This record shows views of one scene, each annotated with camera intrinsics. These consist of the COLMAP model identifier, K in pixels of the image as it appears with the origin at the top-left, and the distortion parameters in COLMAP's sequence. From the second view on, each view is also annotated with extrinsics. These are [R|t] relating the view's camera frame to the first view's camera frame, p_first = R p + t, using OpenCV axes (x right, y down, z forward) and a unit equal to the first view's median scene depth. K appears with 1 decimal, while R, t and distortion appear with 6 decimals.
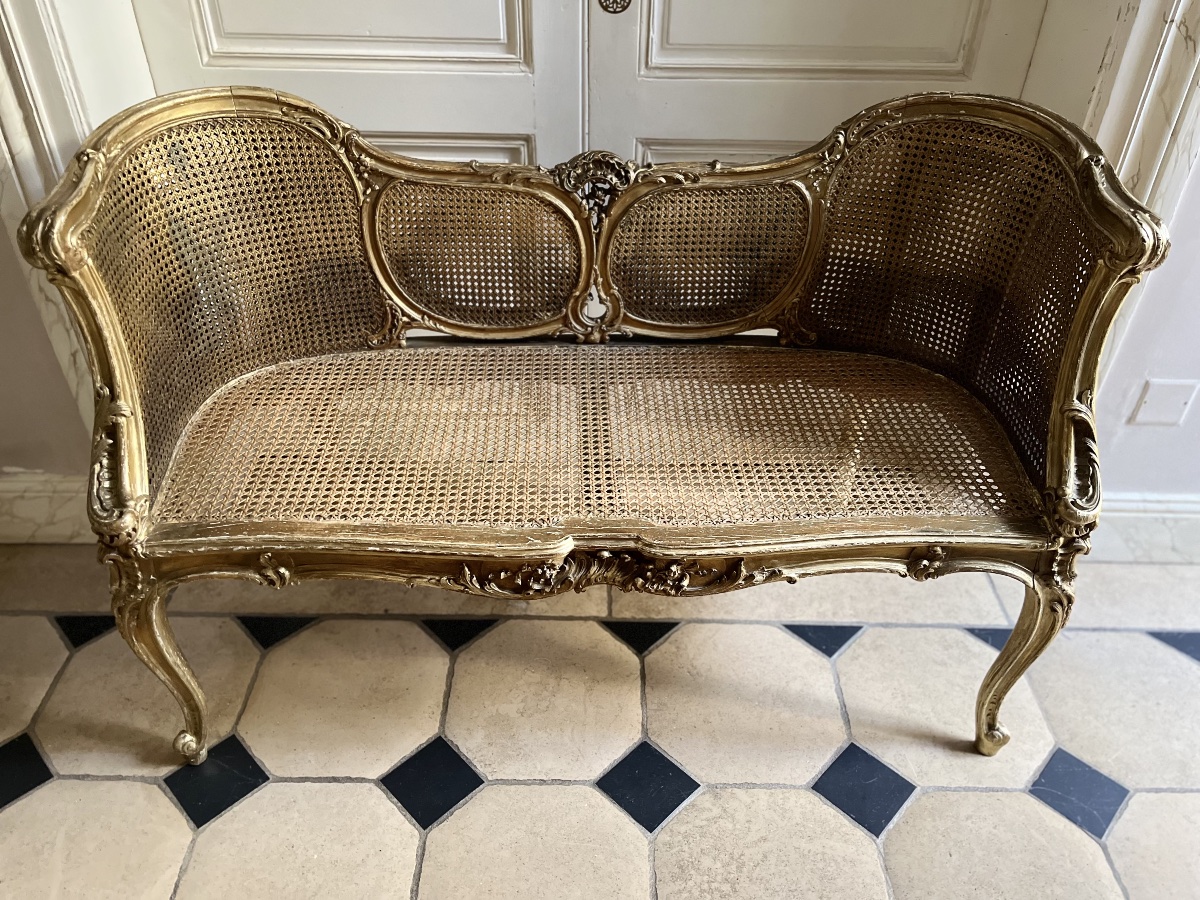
lens RADIAL K [[920.2, 0, 600.2], [0, 920.2, 448.6], [0, 0, 1]] dist [0.052380, -0.072664]
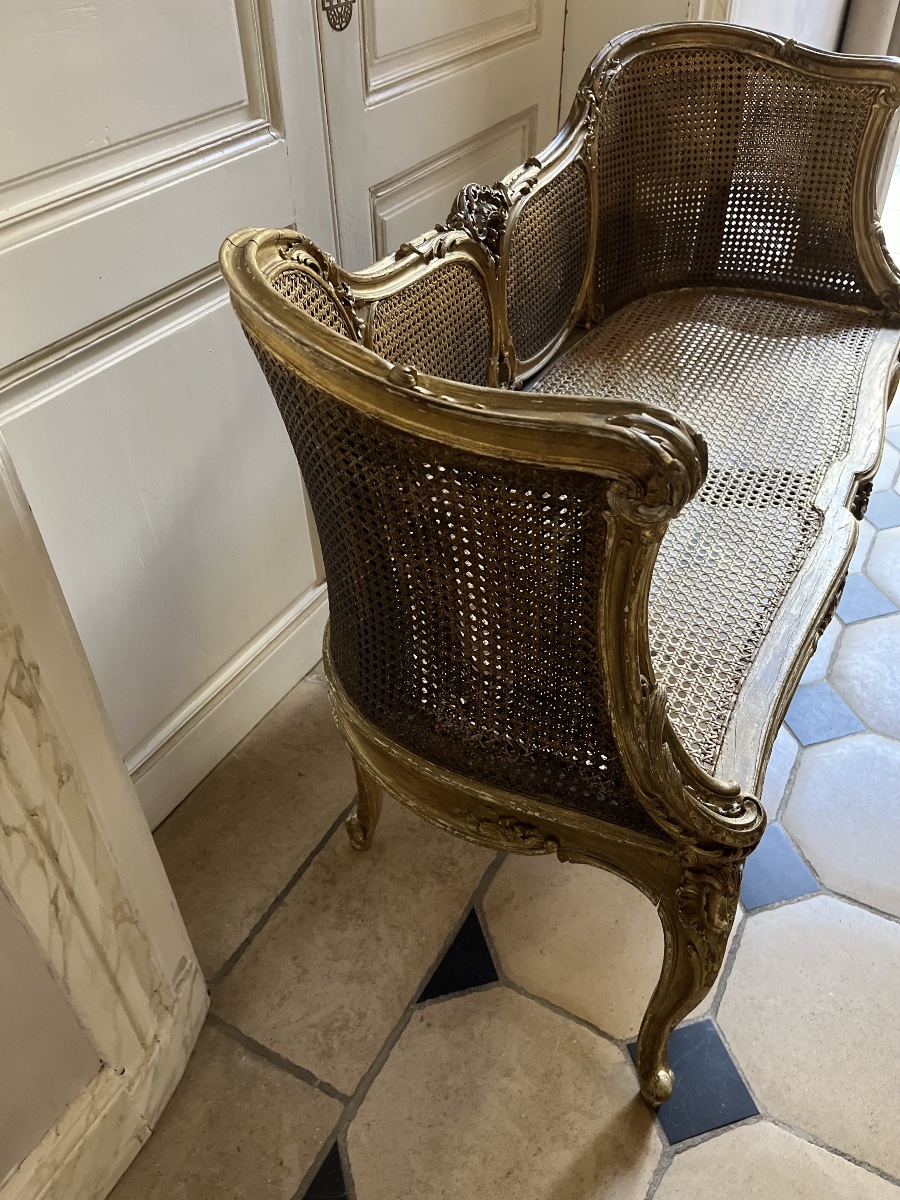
lens RADIAL K [[920.2, 0, 461.6], [0, 920.2, 597.7], [0, 0, 1]] dist [0.052380, -0.072664]
pose [[0.474463, -0.584144, 0.658530, -0.766689], [0.545825, 0.782146, 0.300536, -0.285243], [-0.690623, 0.216849, 0.689940, 0.509693]]
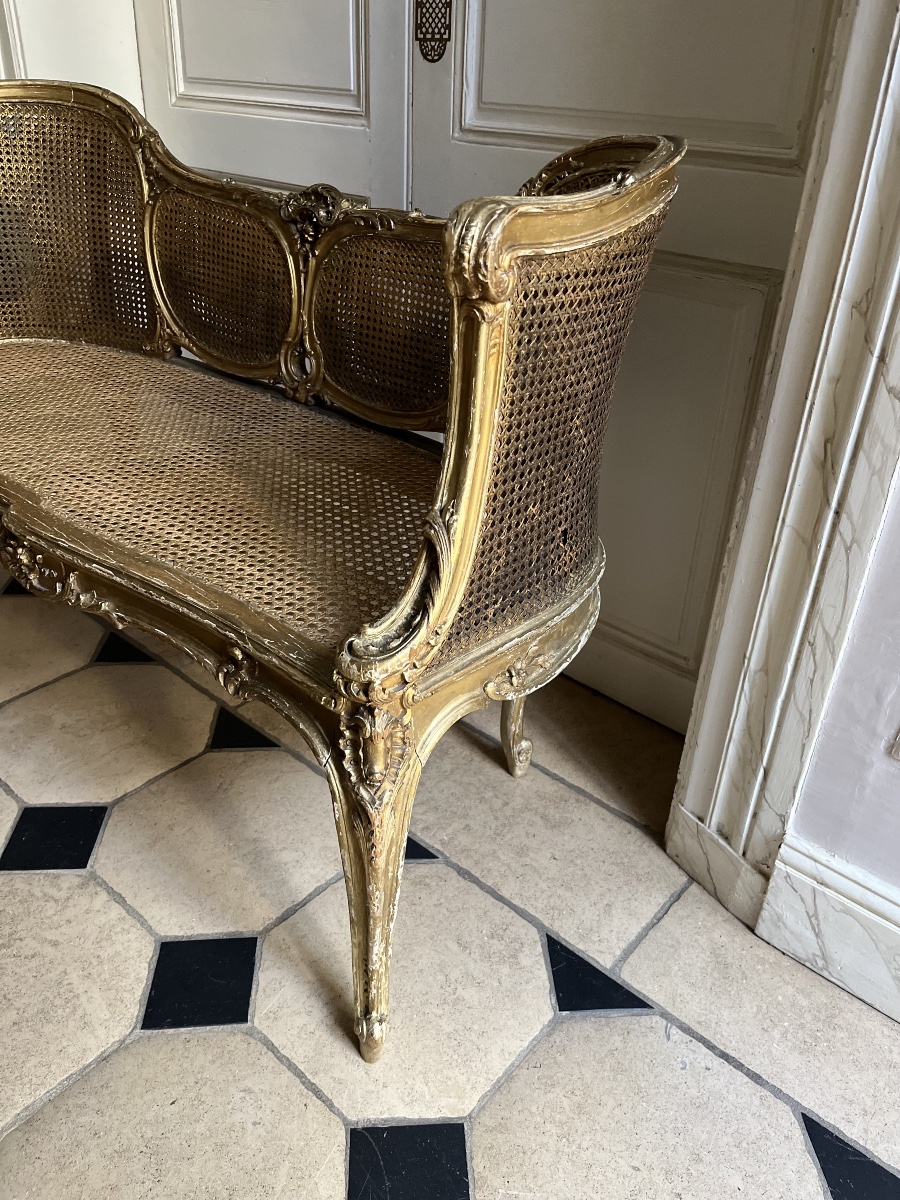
lens RADIAL K [[920.2, 0, 457.0], [0, 920.2, 598.3], [0, 0, 1]] dist [0.052380, -0.072664]
pose [[0.755801, 0.344031, -0.557143, 0.748342], [-0.419038, 0.907935, -0.007810, 0.002892], [0.503162, 0.239367, 0.830380, 0.400558]]
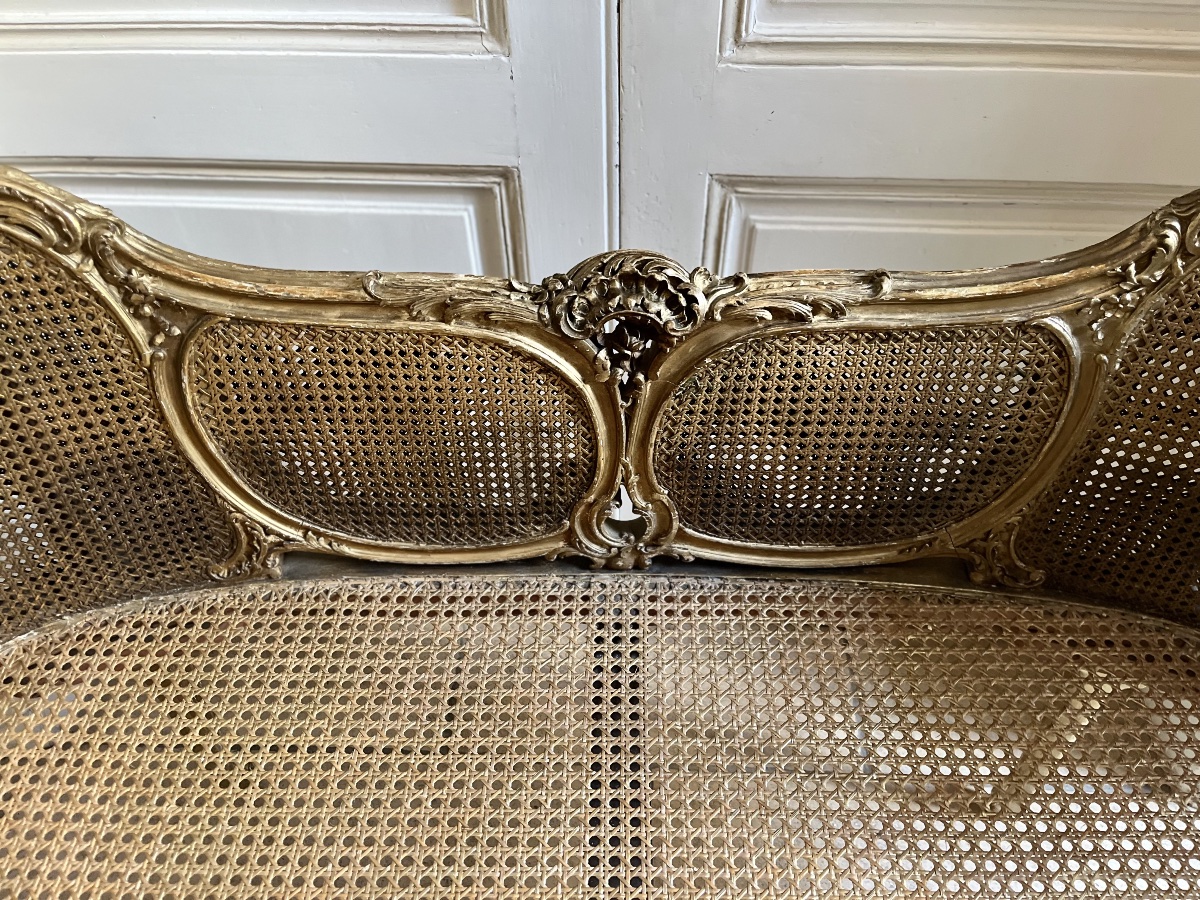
lens RADIAL K [[920.2, 0, 602.9], [0, 920.2, 454.4], [0, 0, 1]] dist [0.052380, -0.072664]
pose [[0.998390, 0.019338, -0.053319, 0.010149], [-0.011182, 0.988741, 0.149216, -0.288742], [0.055605, -0.148380, 0.987366, 0.512735]]
